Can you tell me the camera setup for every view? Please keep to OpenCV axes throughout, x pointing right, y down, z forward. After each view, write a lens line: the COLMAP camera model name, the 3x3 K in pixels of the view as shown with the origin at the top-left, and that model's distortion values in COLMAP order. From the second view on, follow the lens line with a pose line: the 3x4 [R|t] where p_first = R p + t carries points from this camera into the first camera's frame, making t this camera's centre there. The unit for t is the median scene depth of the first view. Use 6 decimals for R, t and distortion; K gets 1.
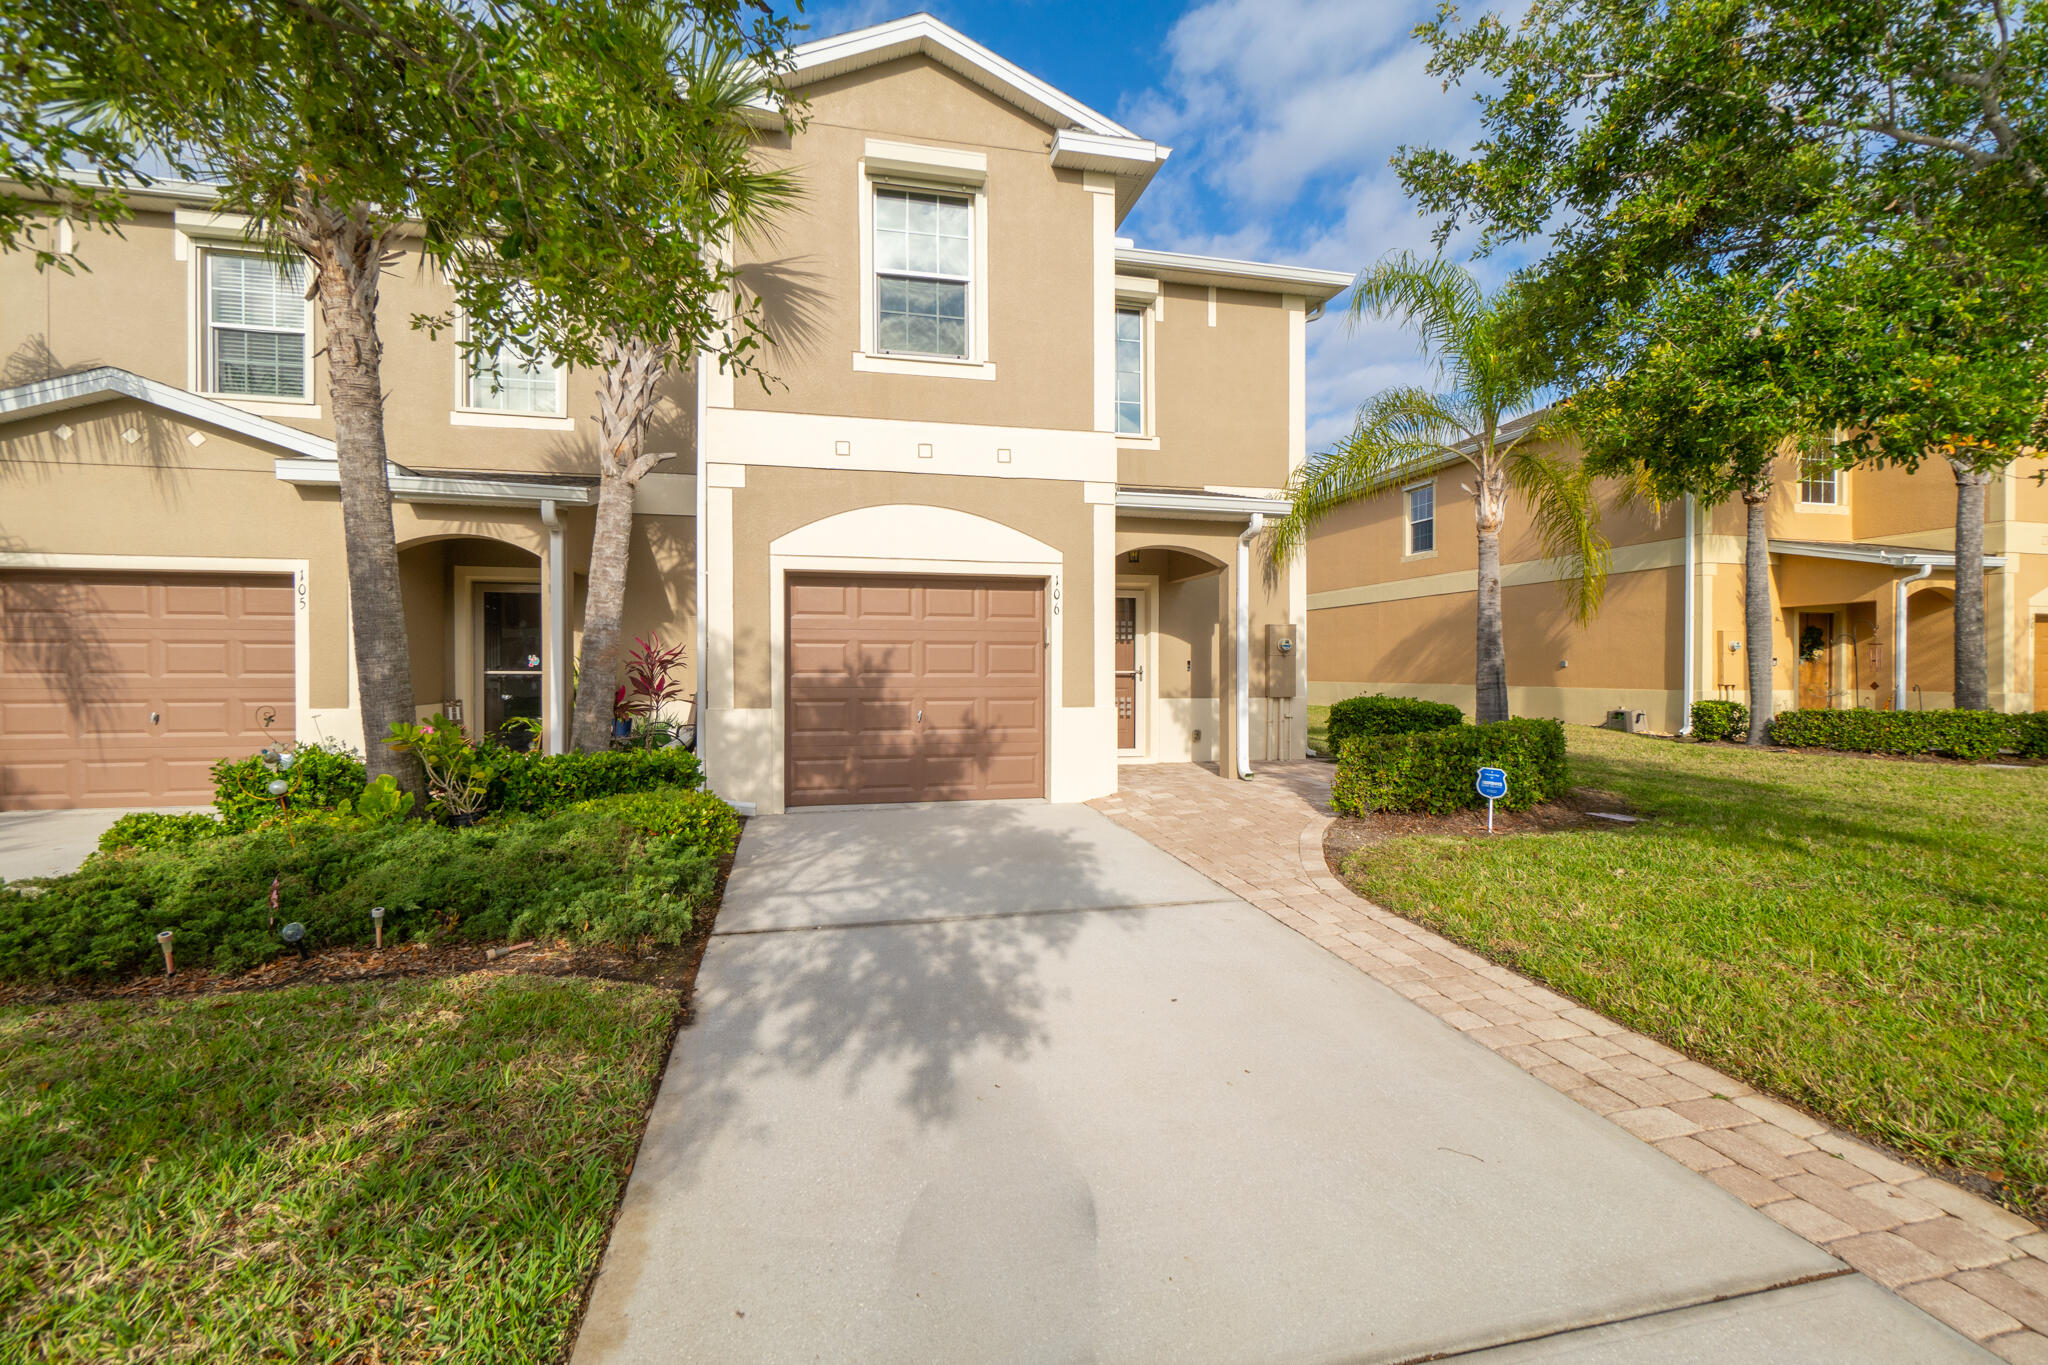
lens RADIAL K [[916.3, 0, 1024.8], [0, 916.3, 675.1], [0, 0, 1]] dist [-0.002266, -0.000203]
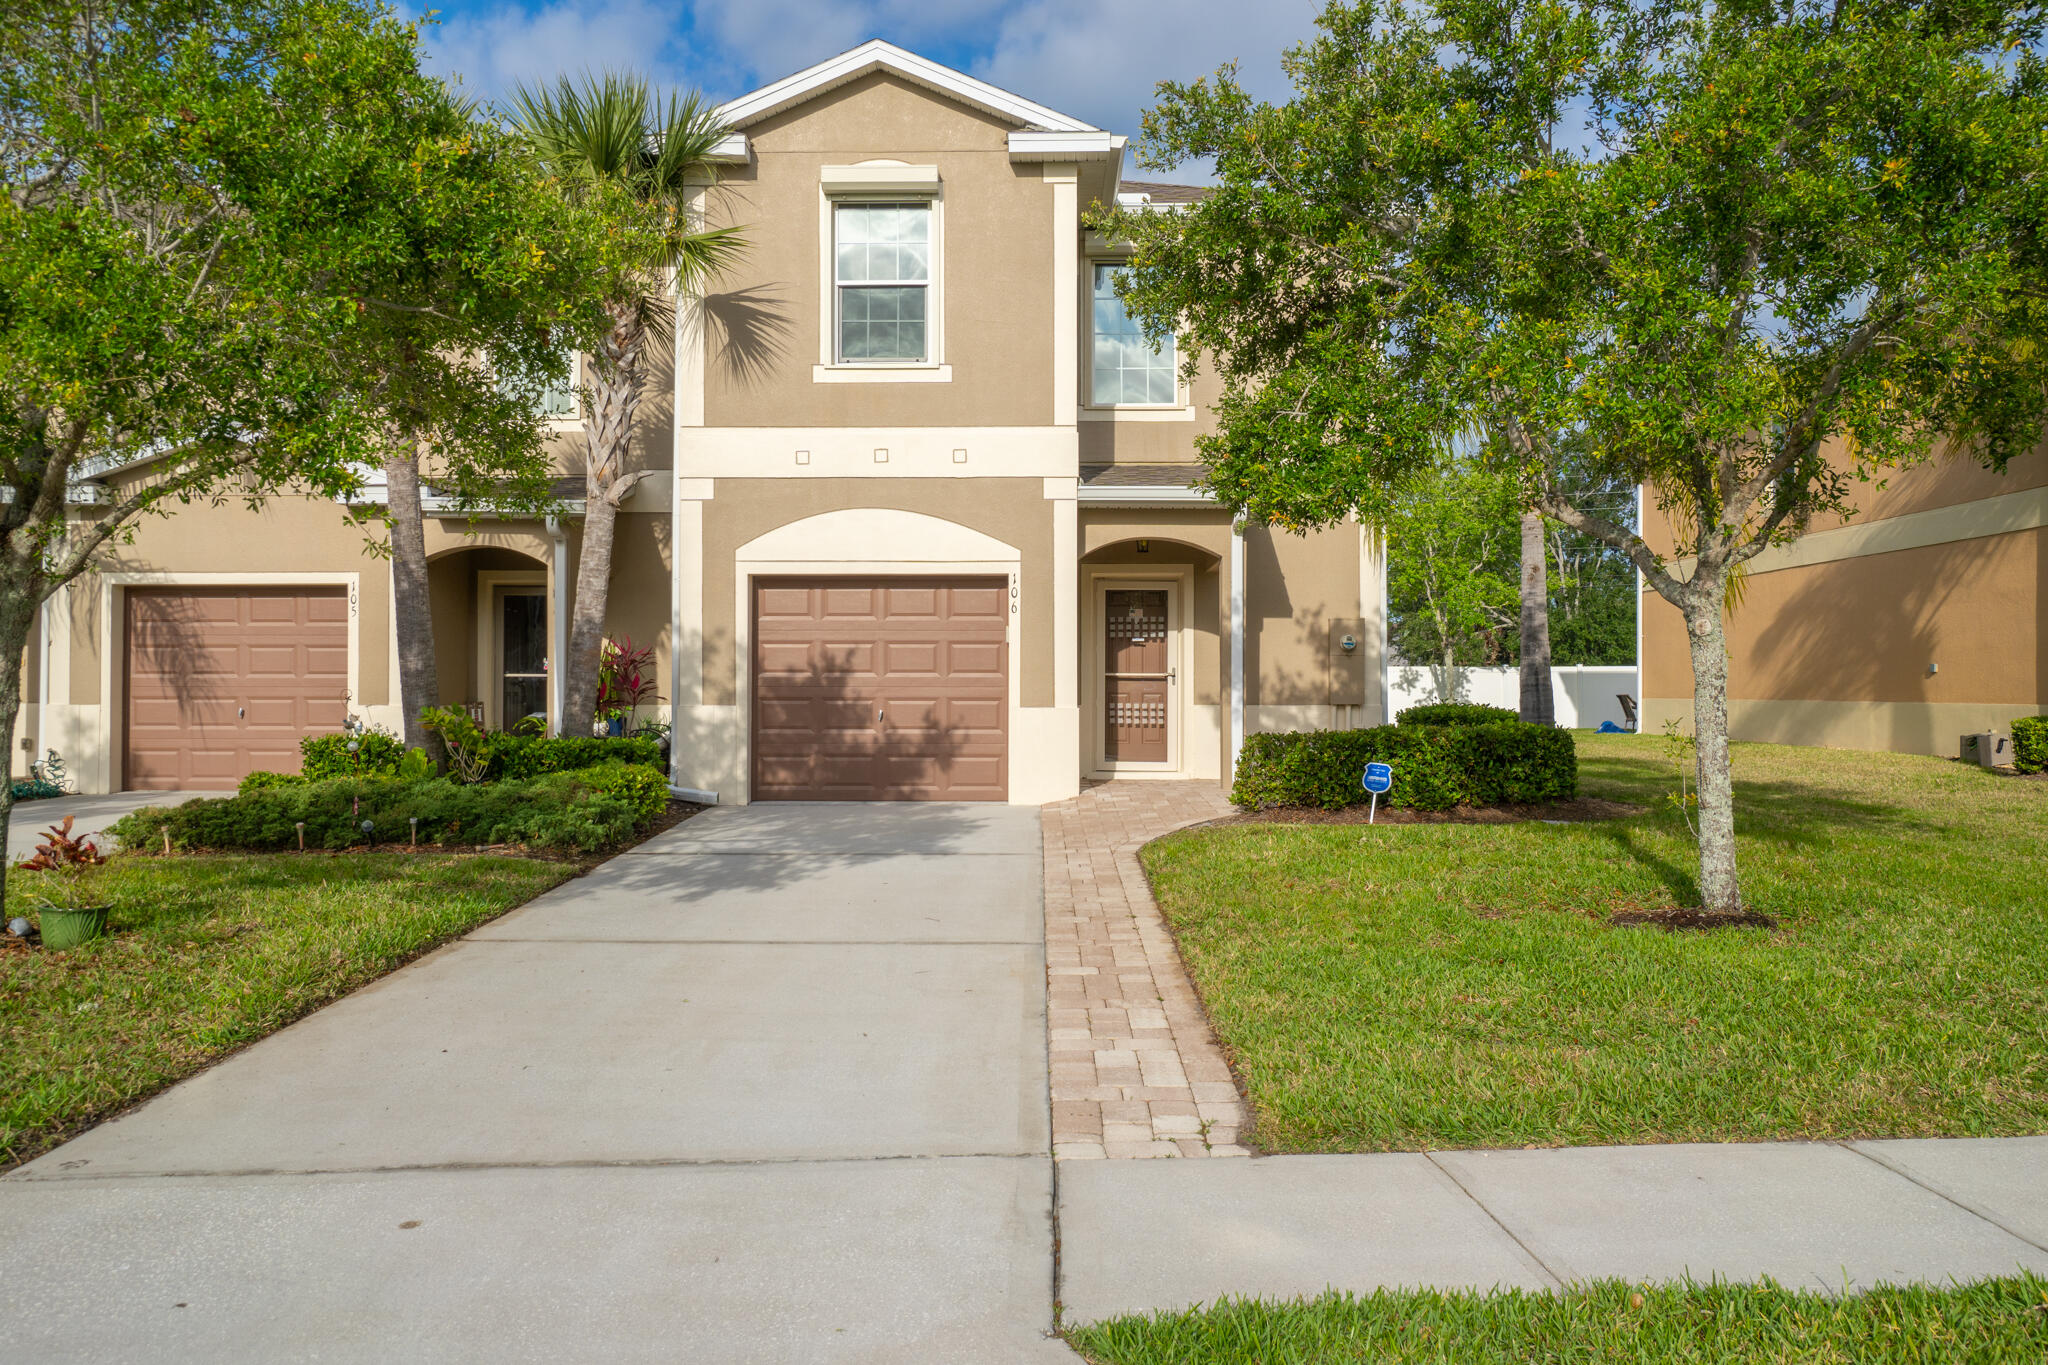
lens RADIAL K [[1627.5, 0, 1025.1], [0, 1627.5, 669.3], [0, 0, 1]] dist [0.000027, -0.003315]
pose [[0.968918, -0.002030, -0.247375, 0.502238], [-0.002519, 0.999834, -0.018068, 0.027138], [0.247370, 0.018129, 0.968751, -0.728212]]
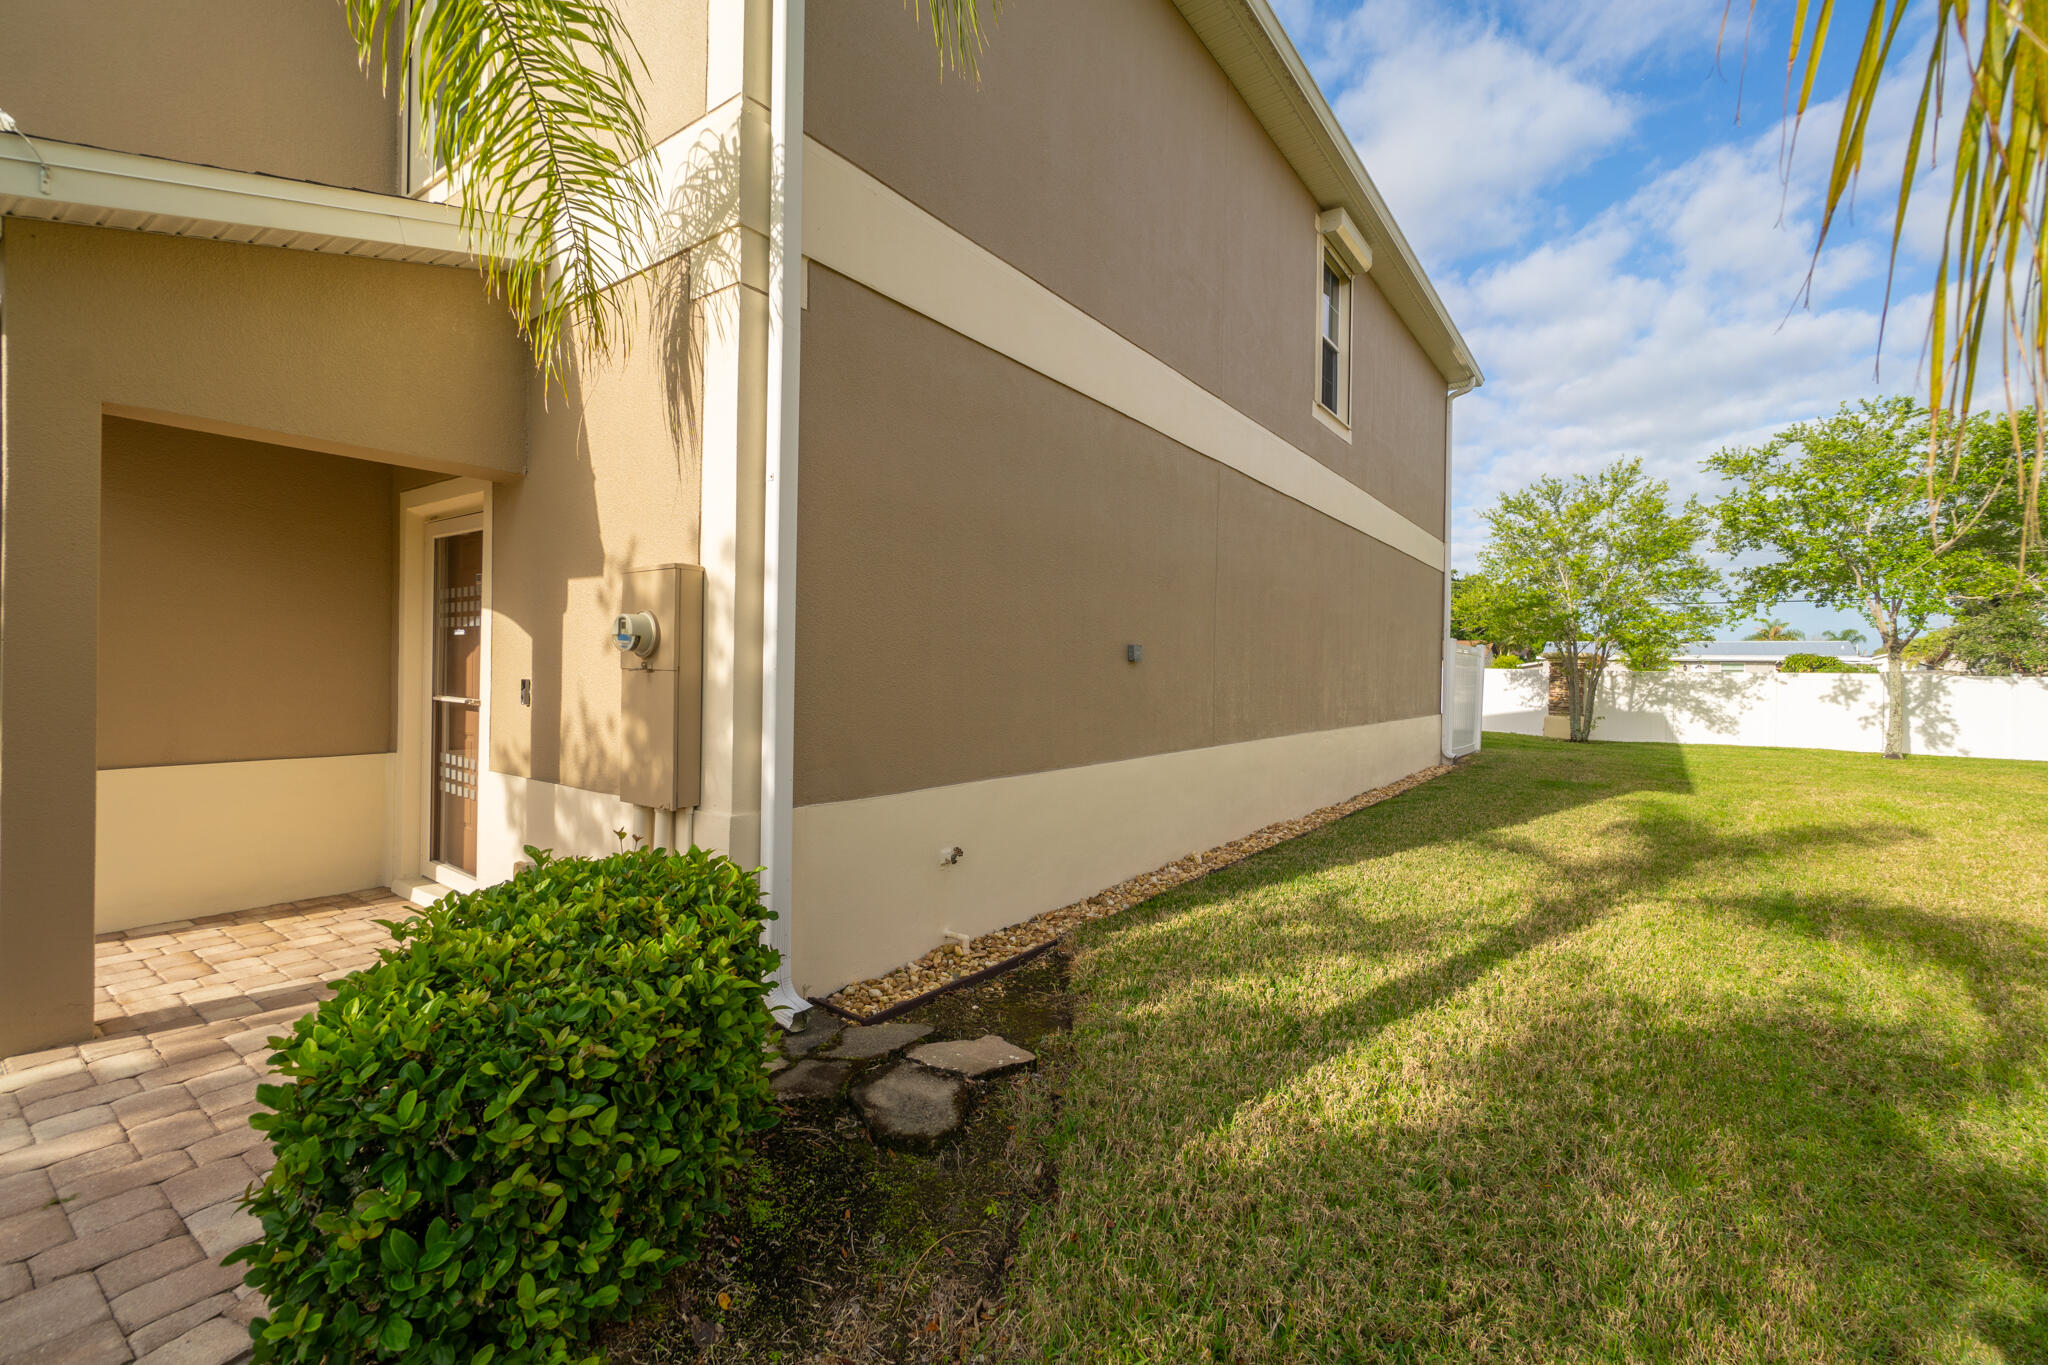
lens RADIAL K [[925.1, 0, 1012.9], [0, 925.1, 674.1], [0, 0, 1]] dist [-0.000177, -0.000021]
pose [[0.652204, 0.024539, -0.757646, 0.814909], [-0.028515, 0.999563, 0.007828, -0.037128], [0.757507, 0.016499, 0.652619, 1.222744]]
